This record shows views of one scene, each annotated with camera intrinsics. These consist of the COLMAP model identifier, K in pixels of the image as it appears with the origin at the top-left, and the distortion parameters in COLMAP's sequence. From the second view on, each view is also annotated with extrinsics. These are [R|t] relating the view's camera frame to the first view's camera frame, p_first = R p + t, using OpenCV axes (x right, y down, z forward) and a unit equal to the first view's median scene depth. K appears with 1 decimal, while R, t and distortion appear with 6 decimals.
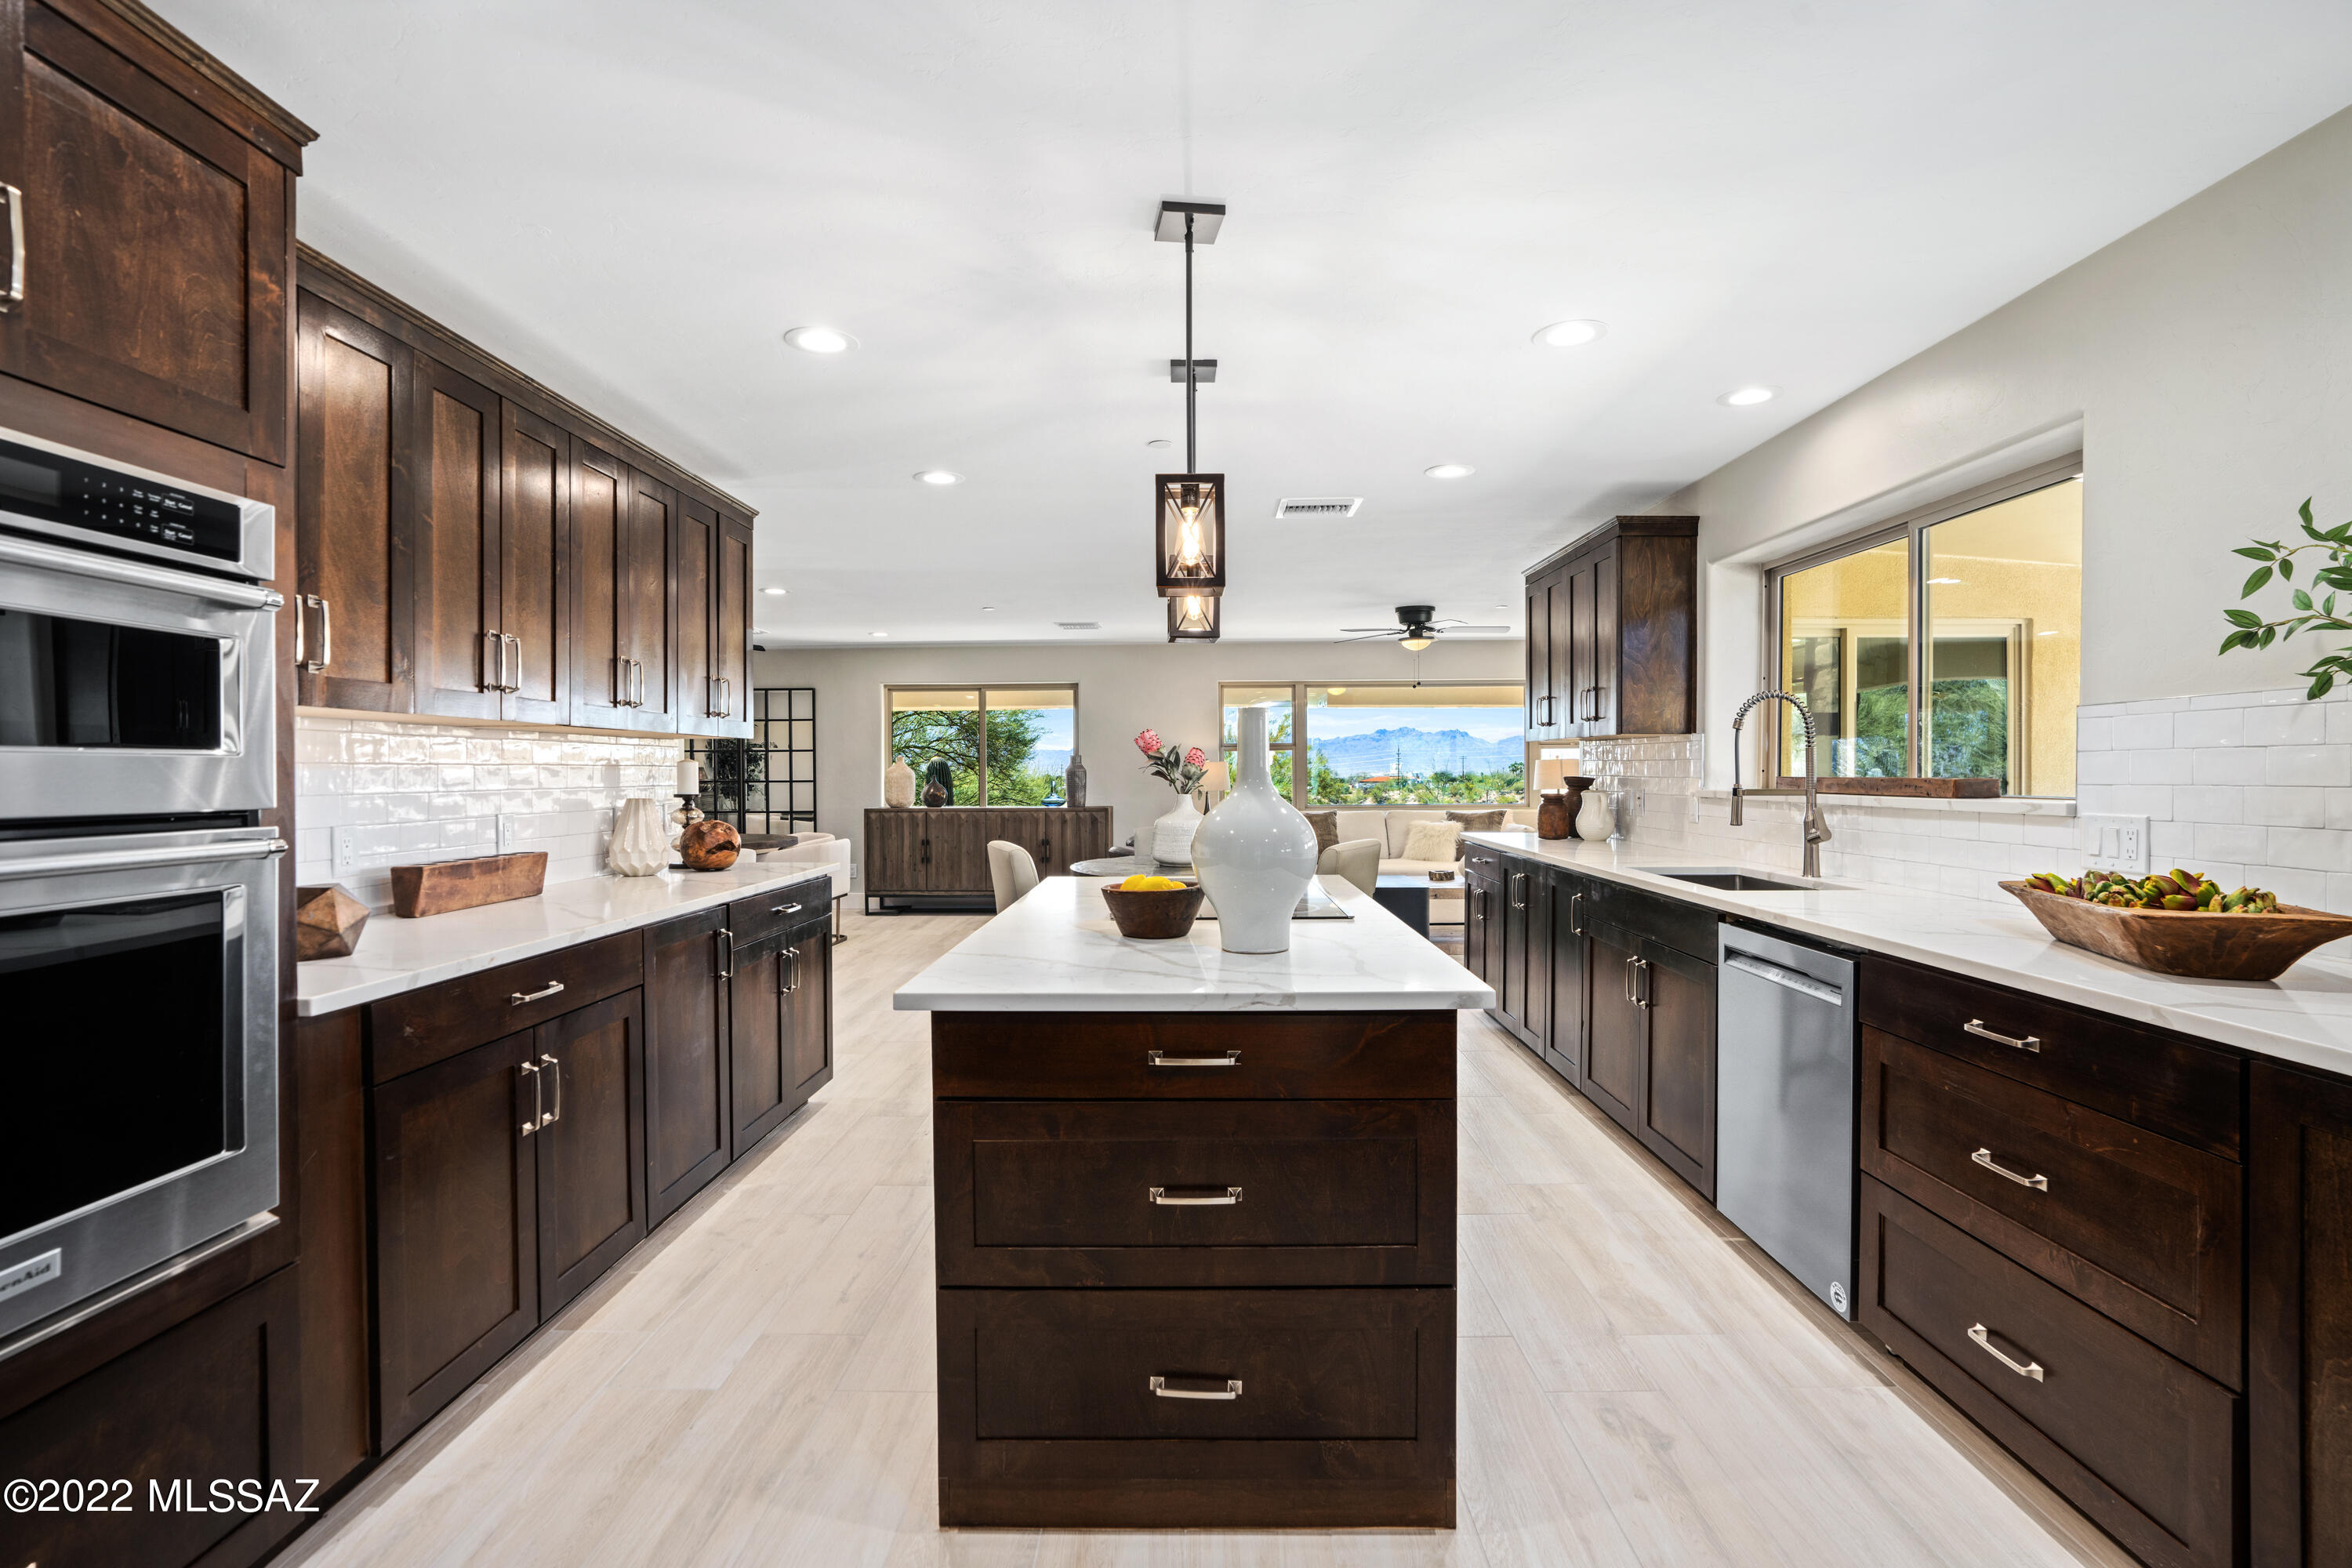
lens RADIAL K [[1092.7, 0, 1160.9], [0, 1092.7, 772.2], [0, 0, 1]] dist [-0.052021, 0.016842]
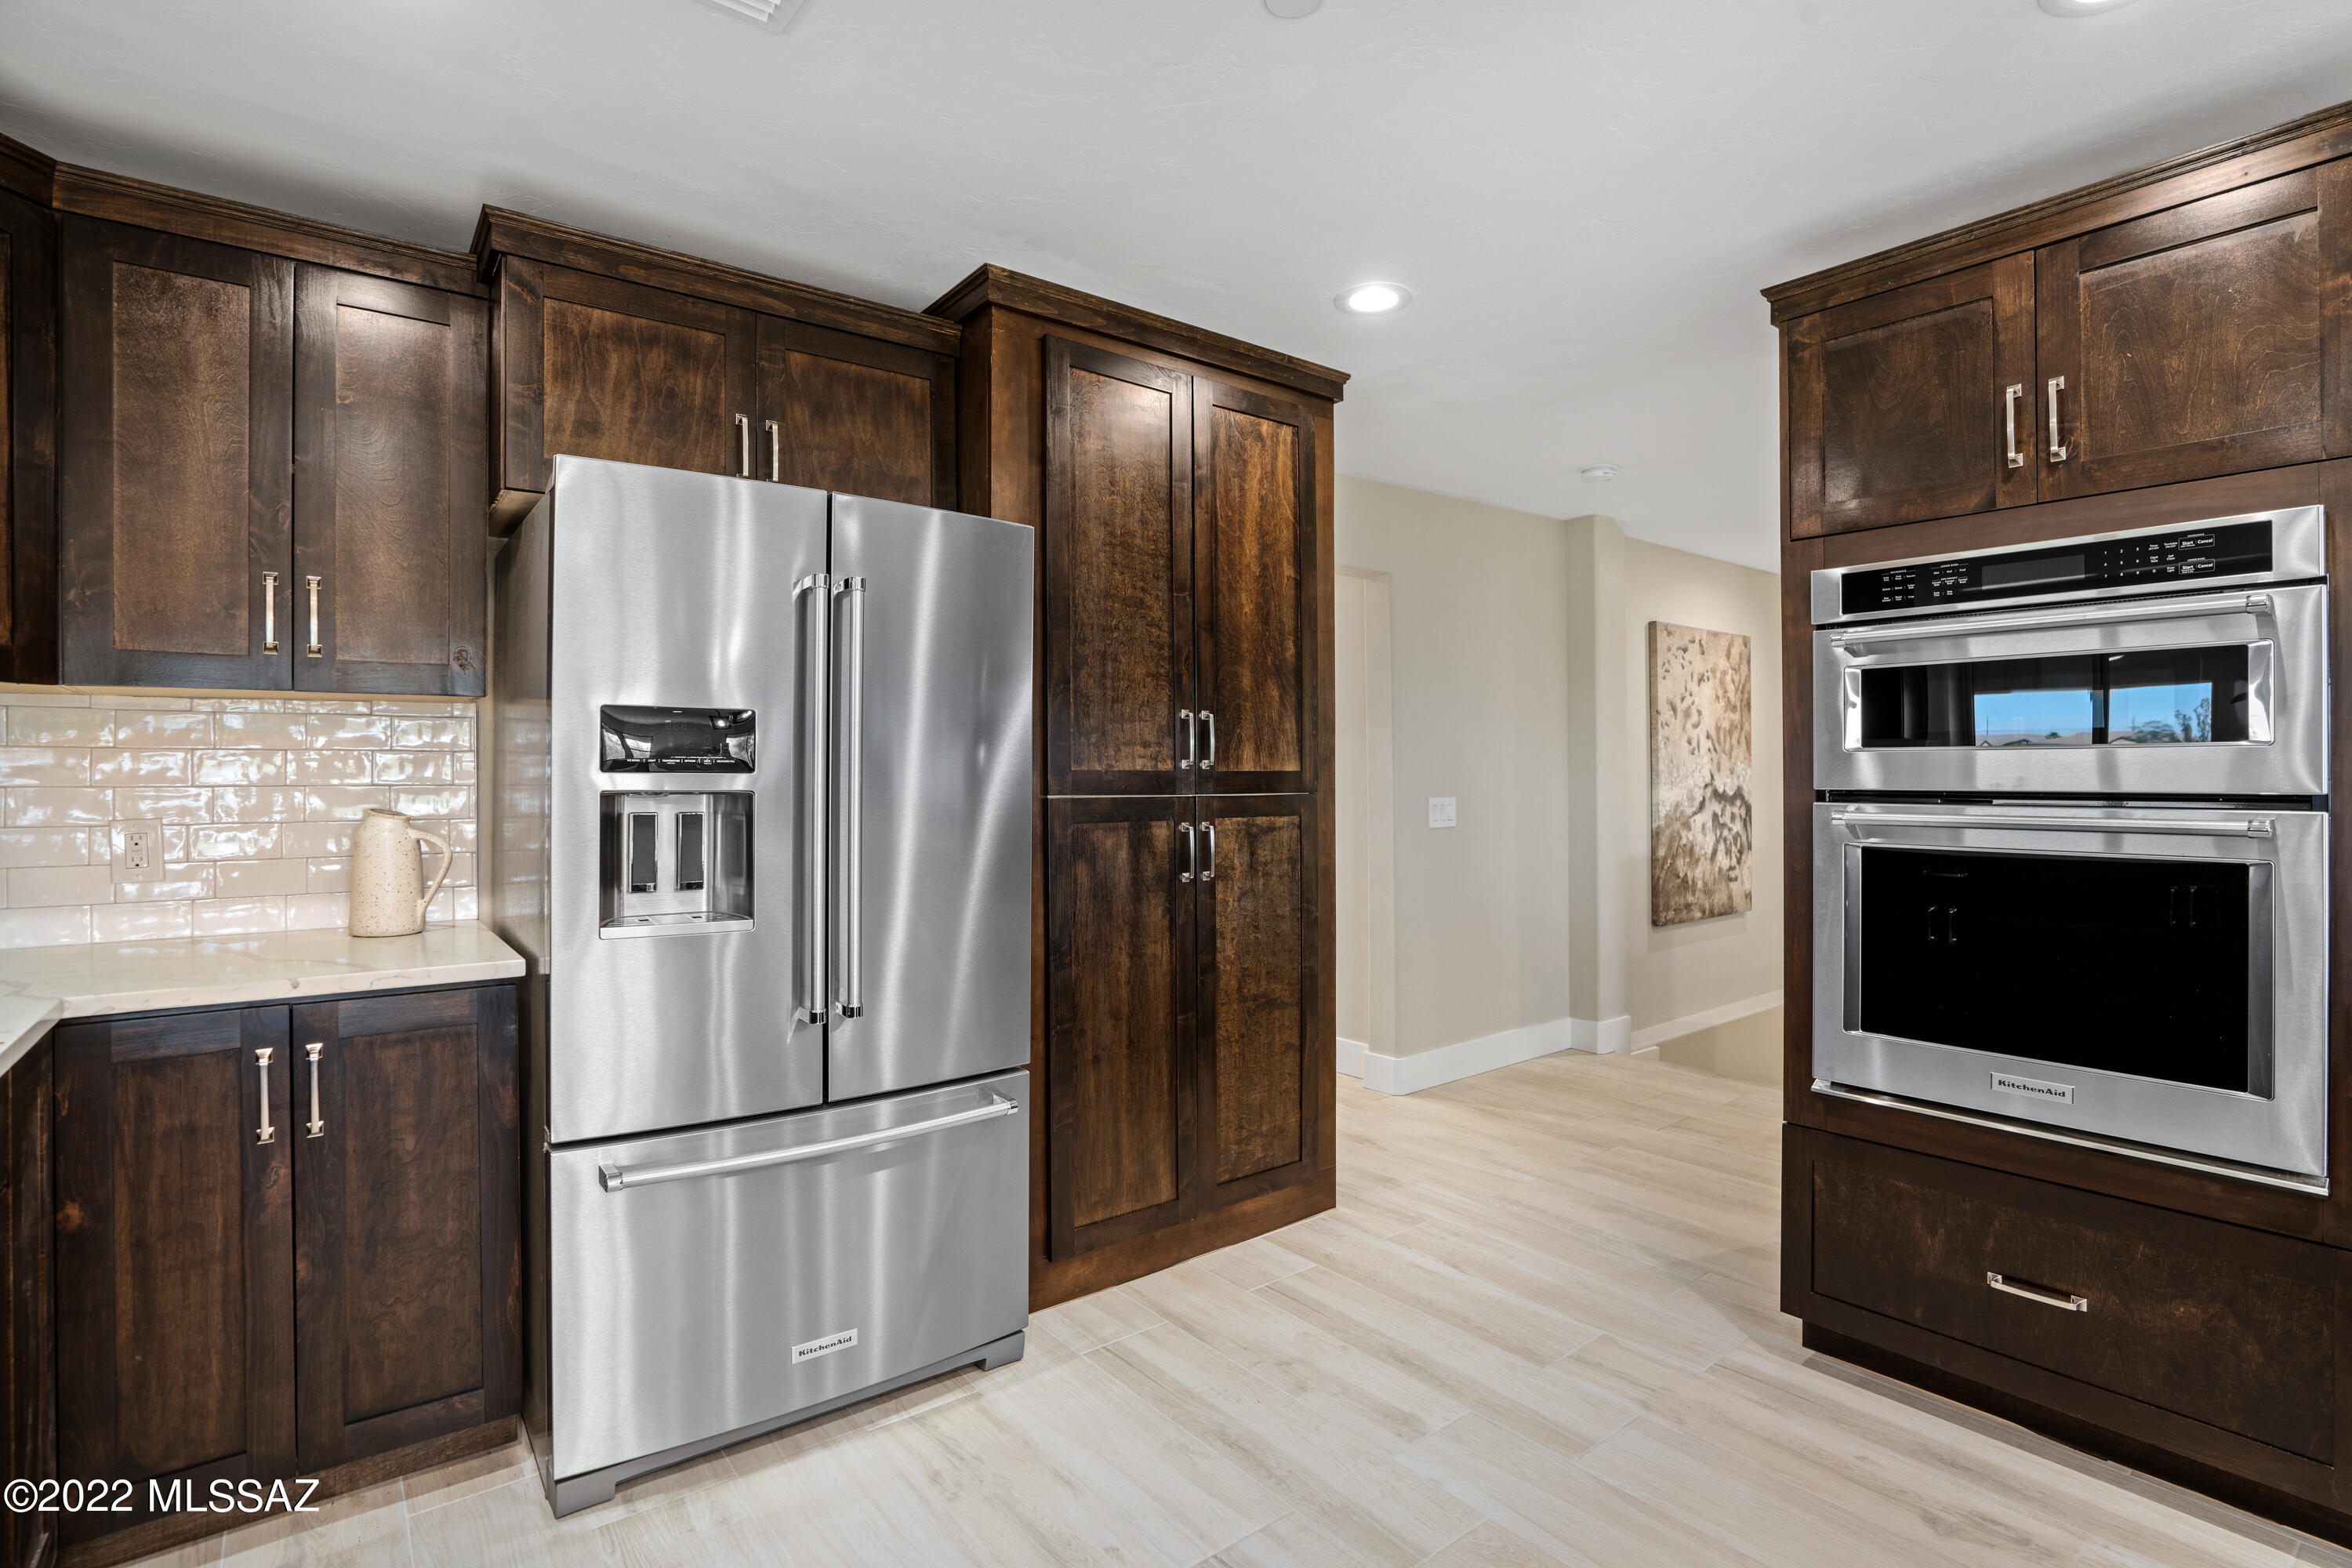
lens RADIAL K [[1092.7, 0, 1160.9], [0, 1092.7, 772.2], [0, 0, 1]] dist [-0.052021, 0.016842]
pose [[-0.768955, 0.003902, -0.639291, 0.245110], [0.003881, 0.999991, 0.001436, 0.002130], [0.639291, -0.001377, -0.768963, 0.371255]]
